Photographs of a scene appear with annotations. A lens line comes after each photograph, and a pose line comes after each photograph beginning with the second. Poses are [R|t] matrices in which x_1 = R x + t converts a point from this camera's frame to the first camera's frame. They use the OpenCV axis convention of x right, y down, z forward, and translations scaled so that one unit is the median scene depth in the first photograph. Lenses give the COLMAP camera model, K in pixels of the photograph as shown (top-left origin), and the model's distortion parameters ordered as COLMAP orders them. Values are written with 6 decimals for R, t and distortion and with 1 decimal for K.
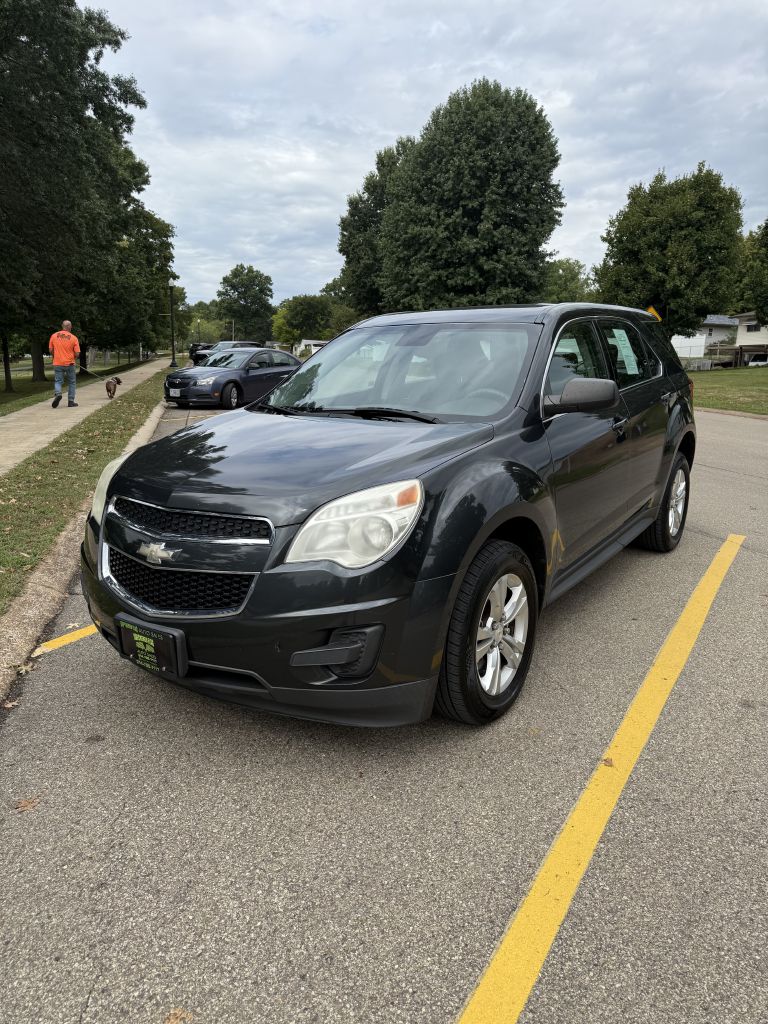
lens RADIAL K [[742.5, 0, 375.5], [0, 742.5, 520.1], [0, 0, 1]] dist [0.037012, -0.044931]
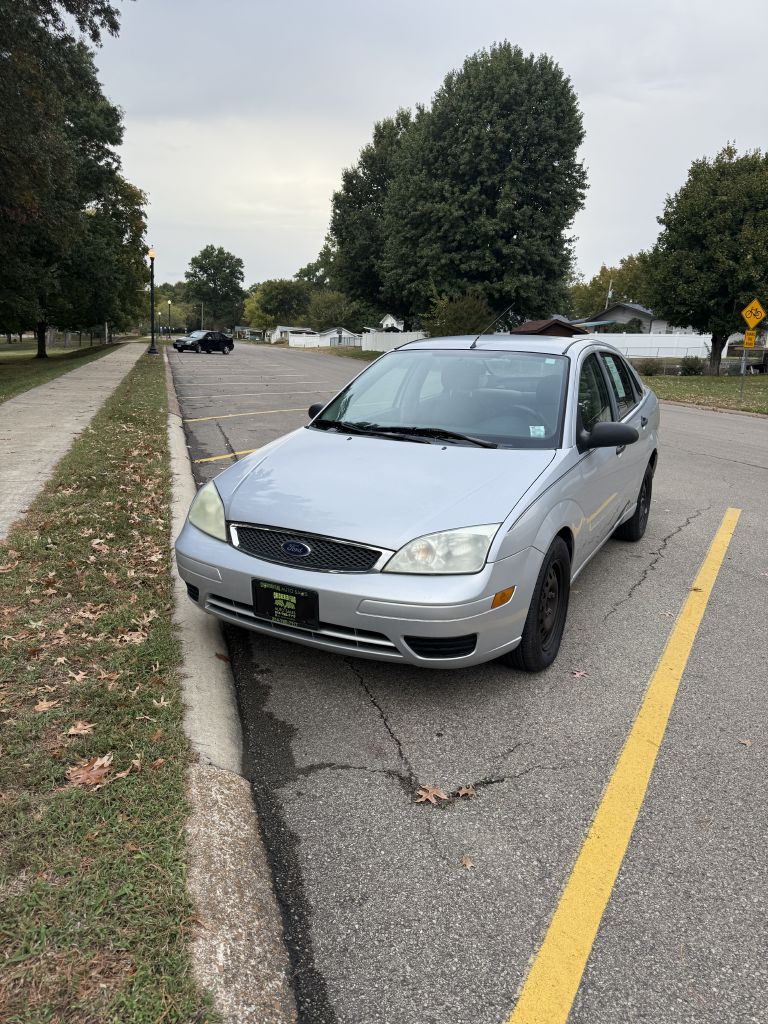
lens RADIAL K [[742.5, 0, 379.3], [0, 742.5, 504.9], [0, 0, 1]] dist [0.037012, -0.044931]
pose [[0.998267, 0.017517, 0.056182, -0.044627], [-0.017222, 0.999835, -0.005720, -0.025943], [-0.056273, 0.004742, 0.998404, 0.111164]]
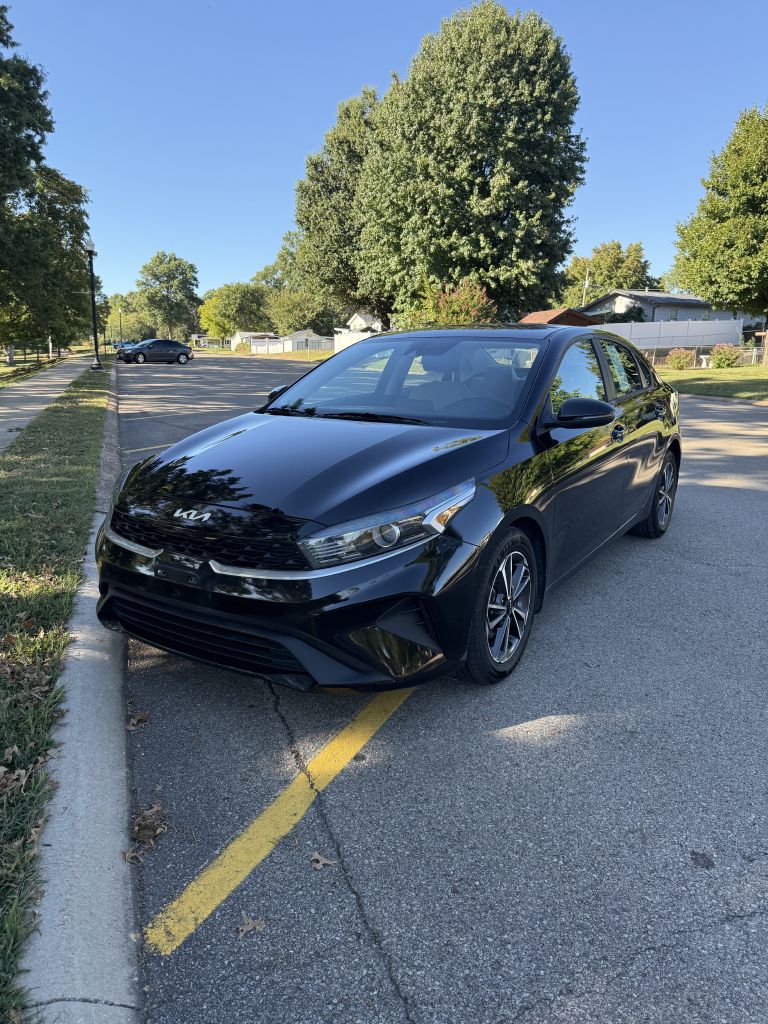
lens RADIAL K [[742.5, 0, 377.8], [0, 742.5, 504.1], [0, 0, 1]] dist [0.037012, -0.044931]
pose [[0.994442, -0.035341, 0.099176, -0.065813], [0.036404, 0.999297, -0.008919, -0.050447], [-0.098791, 0.012480, 0.995030, 0.223780]]
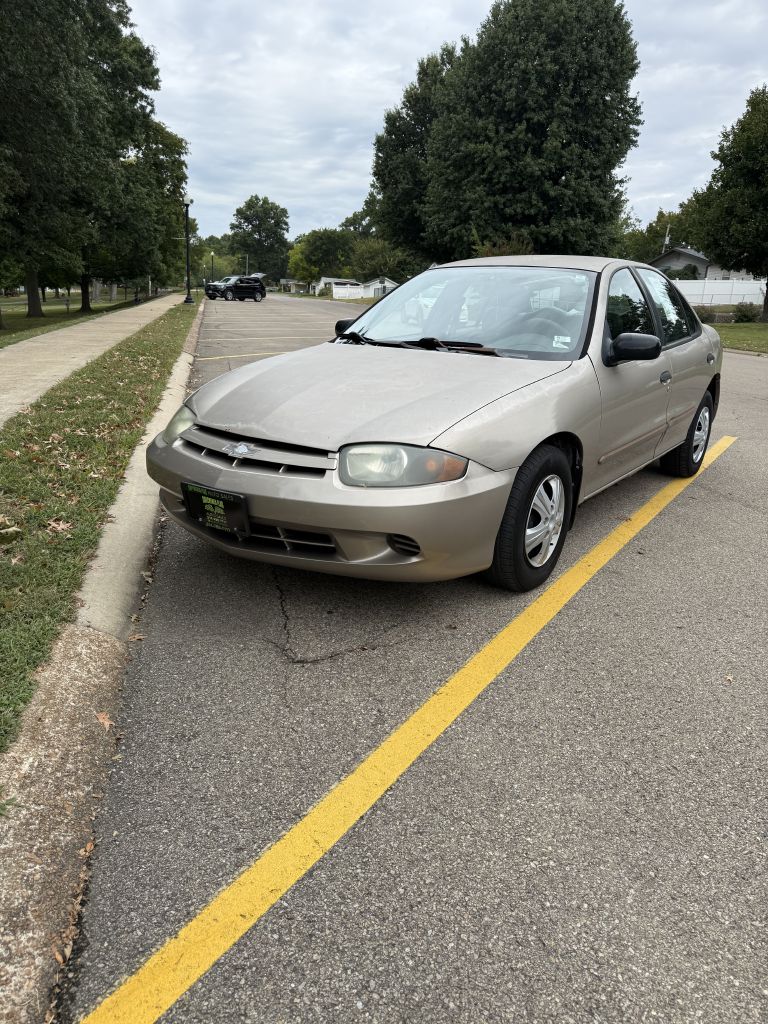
lens RADIAL K [[742.5, 0, 383.7], [0, 742.5, 513.7], [0, 0, 1]] dist [0.037012, -0.044931]
pose [[0.999771, 0.021401, 0.000182, -0.035297], [-0.021367, 0.997633, 0.065364, -0.021669], [0.001217, -0.065352, 0.997861, 0.110586]]
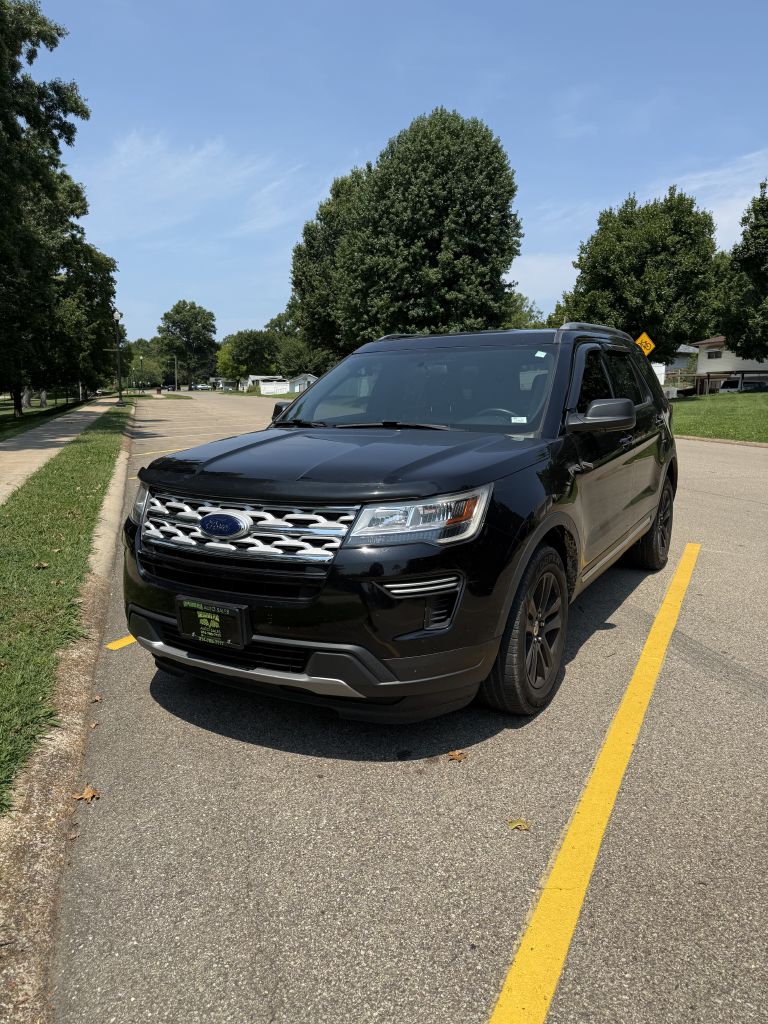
lens RADIAL K [[742.5, 0, 381.5], [0, 742.5, 518.2], [0, 0, 1]] dist [0.037012, -0.044931]
pose [[0.996330, -0.033056, 0.078957, -0.022358], [0.036668, 0.998325, -0.044741, -0.012190], [-0.077346, 0.047472, 0.995874, 0.053986]]
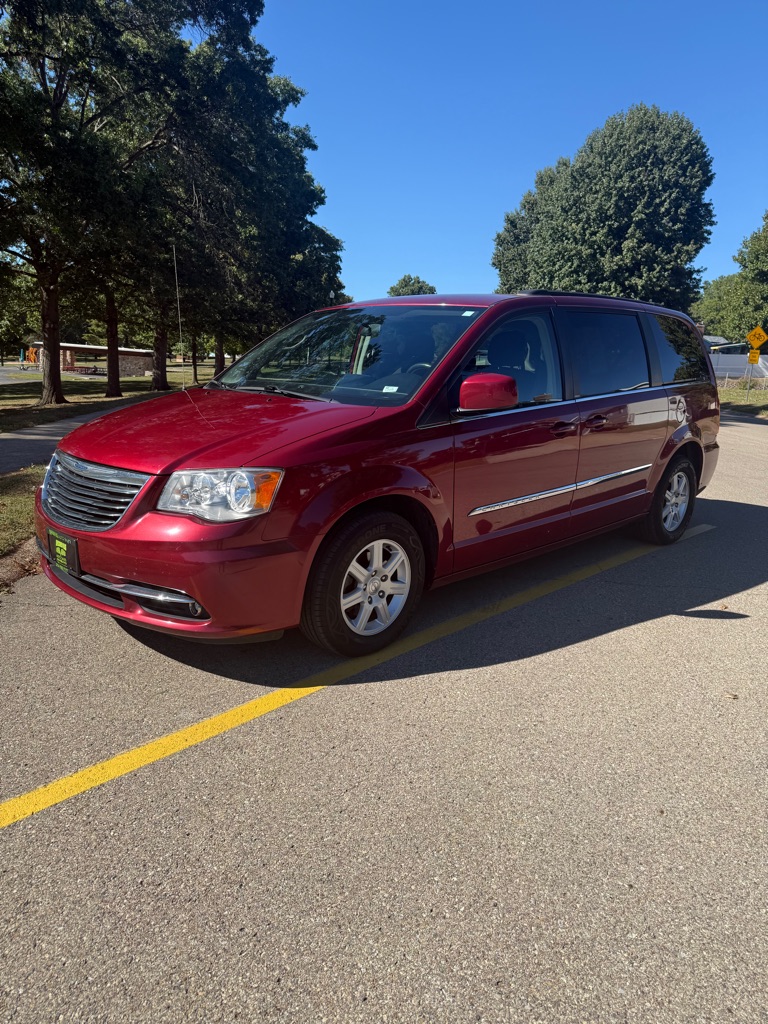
lens RADIAL K [[742.5, 0, 378.9], [0, 742.5, 516.6], [0, 0, 1]] dist [0.037012, -0.044931]
pose [[0.977383, 0.077967, -0.196579, 0.037559], [-0.081162, 0.996667, -0.008241, 0.021637], [0.195281, 0.024010, 0.980453, -0.078116]]
